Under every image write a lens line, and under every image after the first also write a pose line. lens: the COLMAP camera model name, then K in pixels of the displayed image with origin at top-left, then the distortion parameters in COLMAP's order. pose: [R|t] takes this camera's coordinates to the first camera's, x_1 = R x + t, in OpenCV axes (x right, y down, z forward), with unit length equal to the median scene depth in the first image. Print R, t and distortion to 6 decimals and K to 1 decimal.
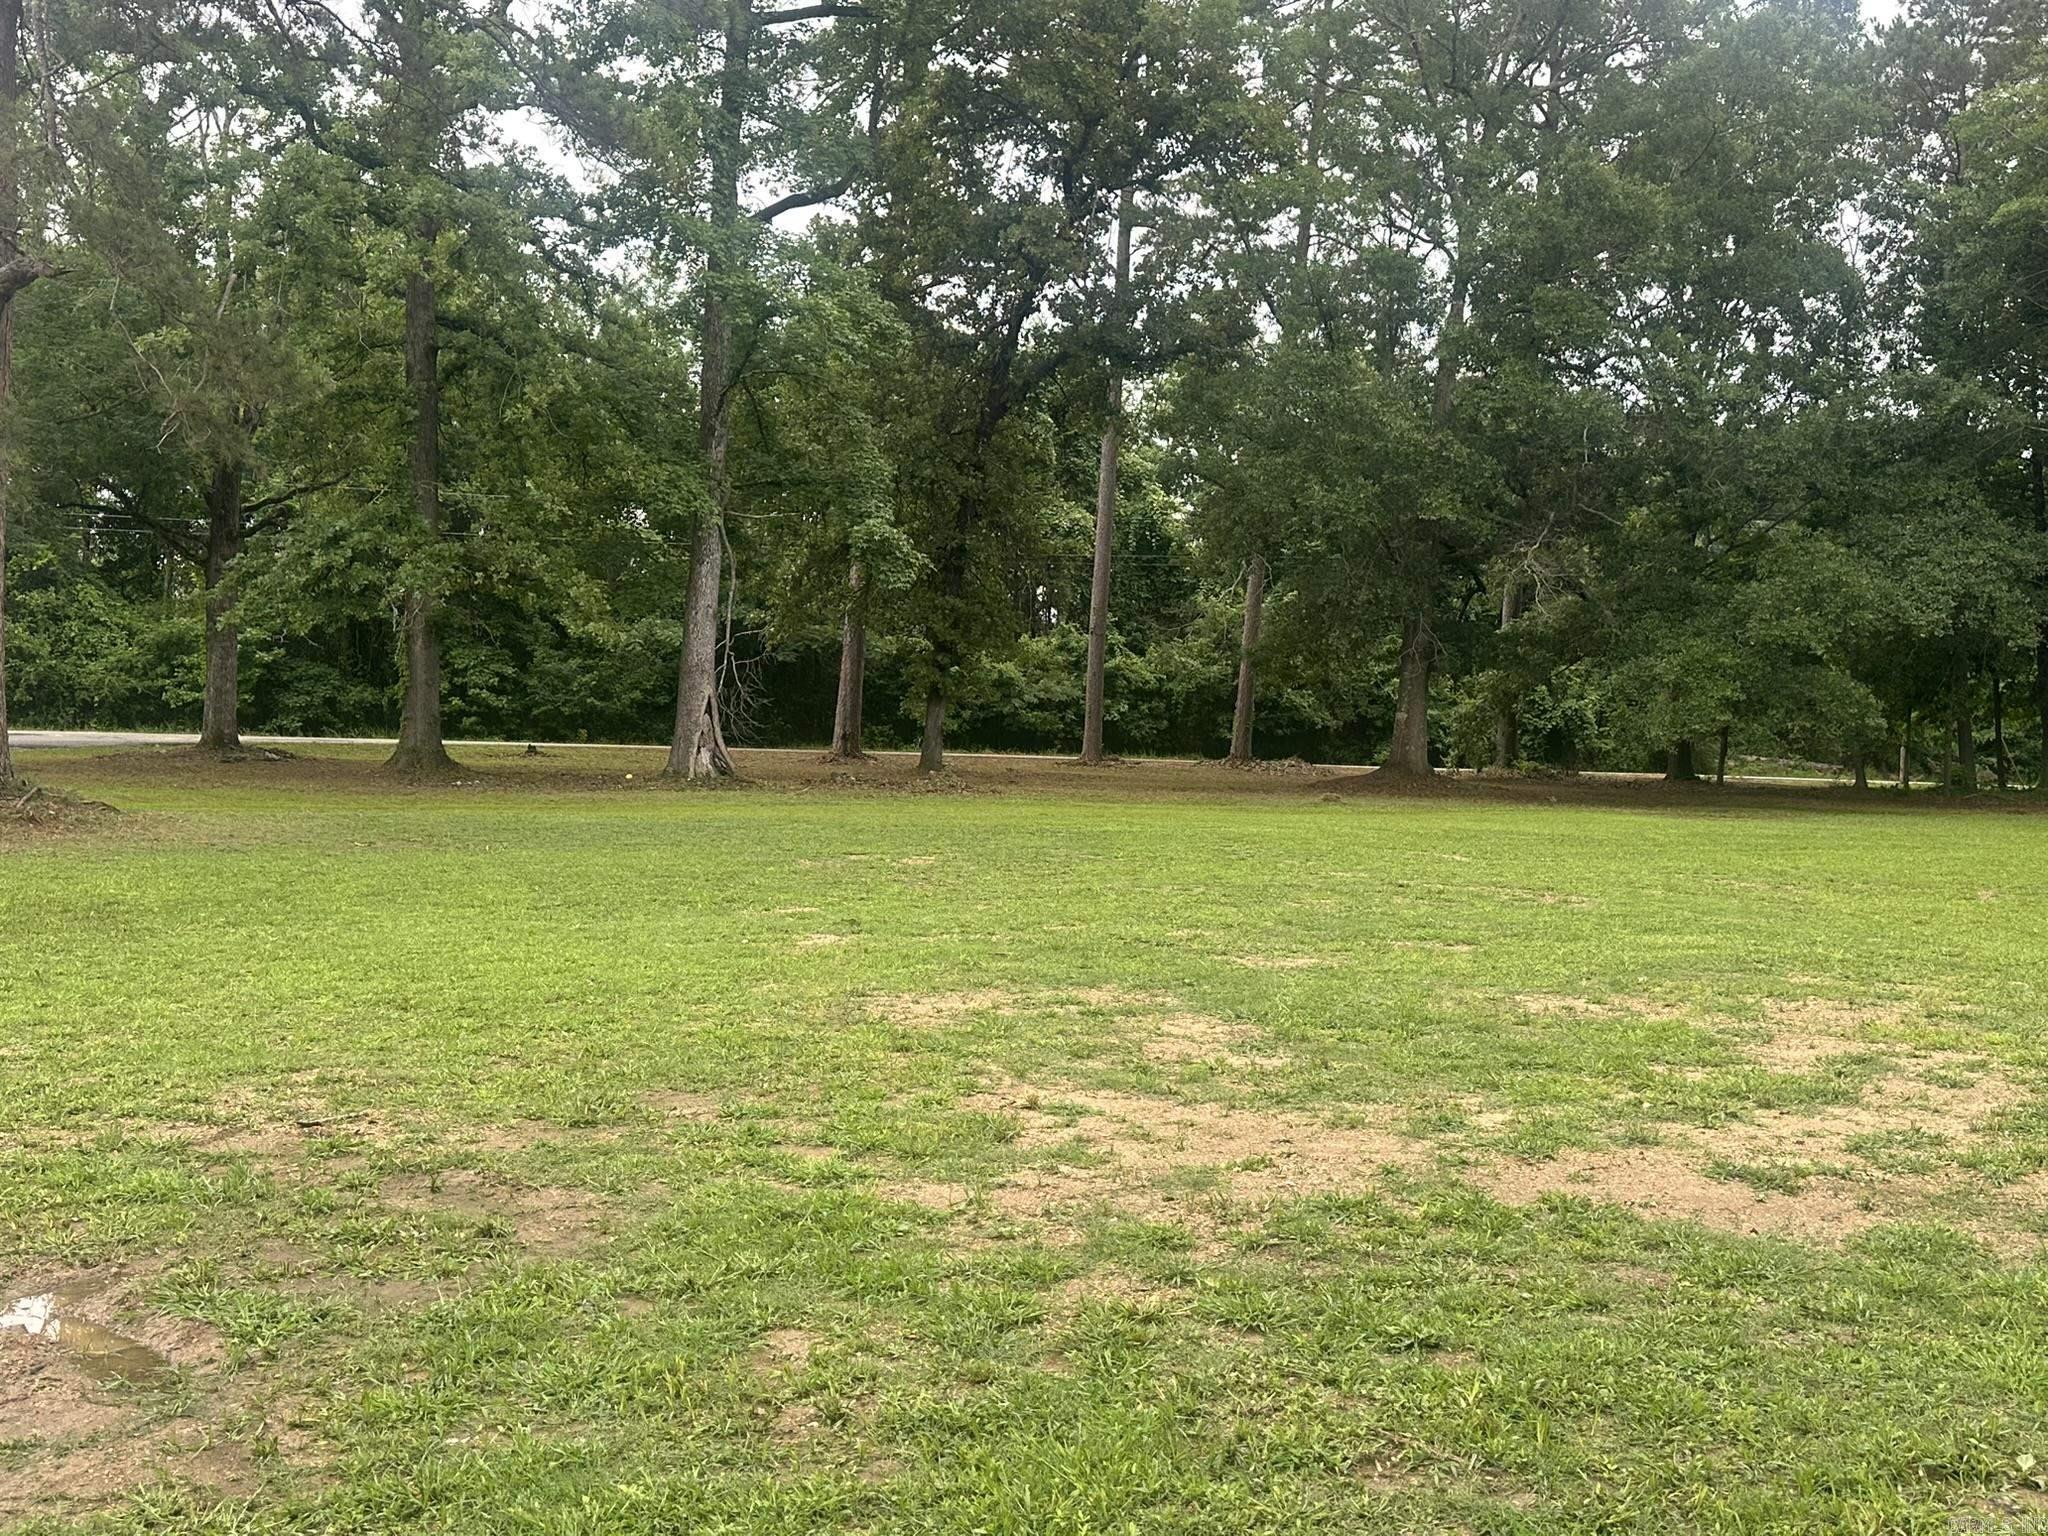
lens RADIAL K [[2030.8, 0, 1024.2], [0, 2030.8, 768.7], [0, 0, 1]] dist [-0.001686, 0.000000]
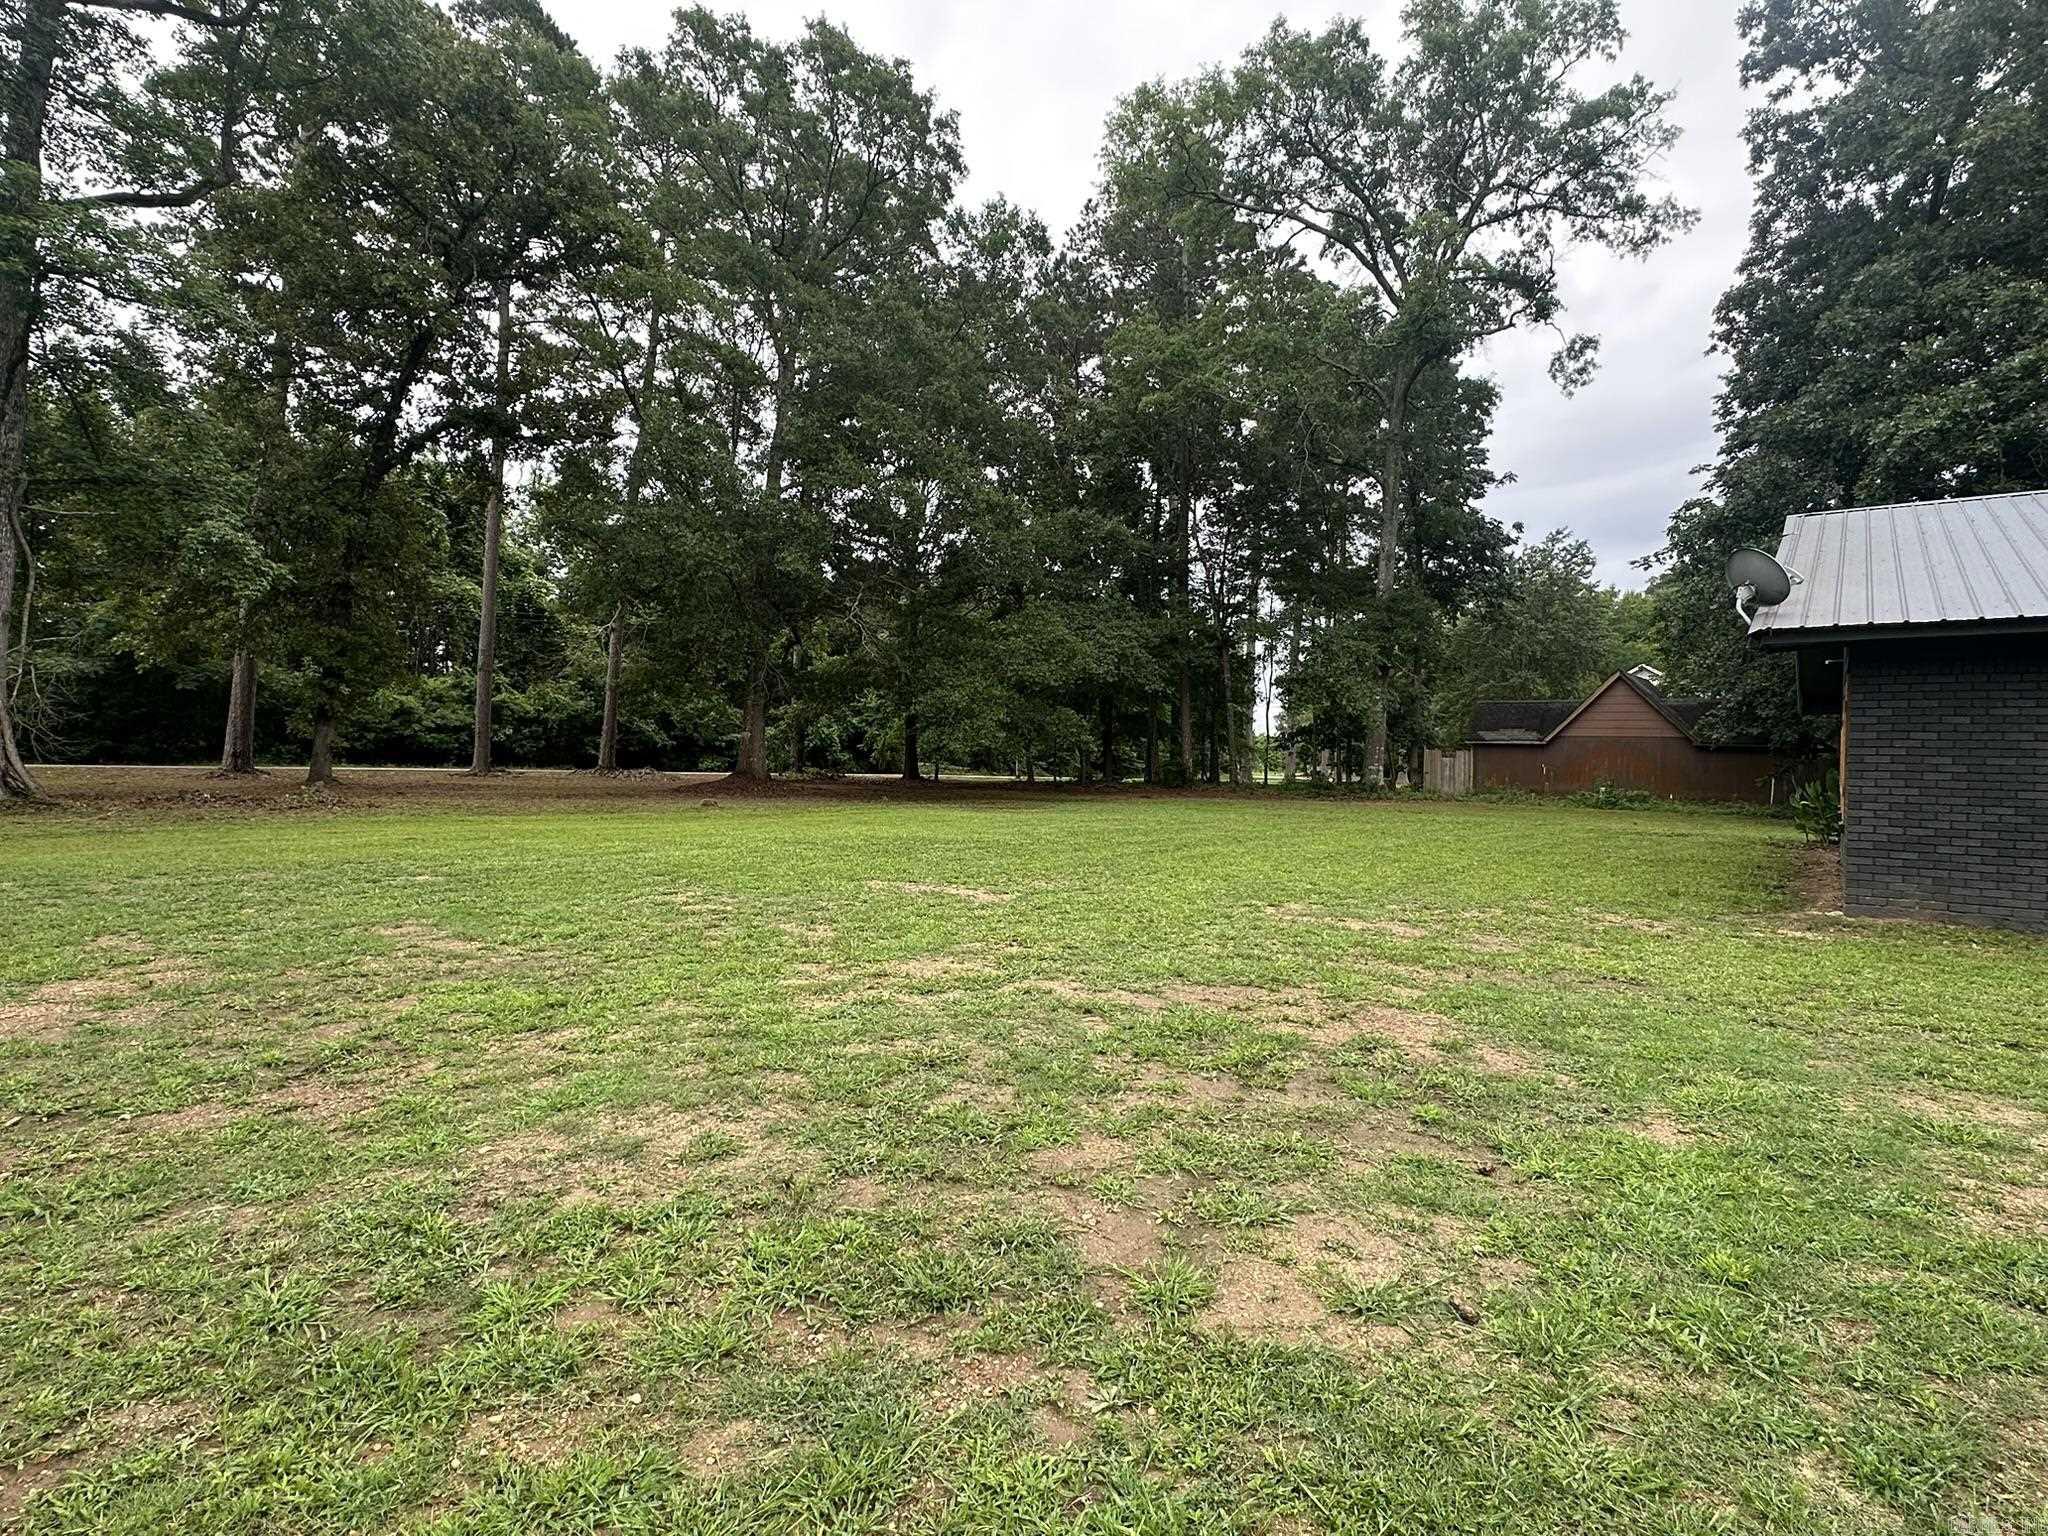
lens RADIAL K [[1082.3, 0, 1027.1], [0, 1082.3, 774.7], [0, 0, 1]] dist [-0.005090, -0.002674]
pose [[0.879046, -0.016294, 0.476458, 0.010350], [0.014690, 0.999867, 0.007092, -0.001936], [-0.476510, 0.000765, 0.879169, 0.230129]]
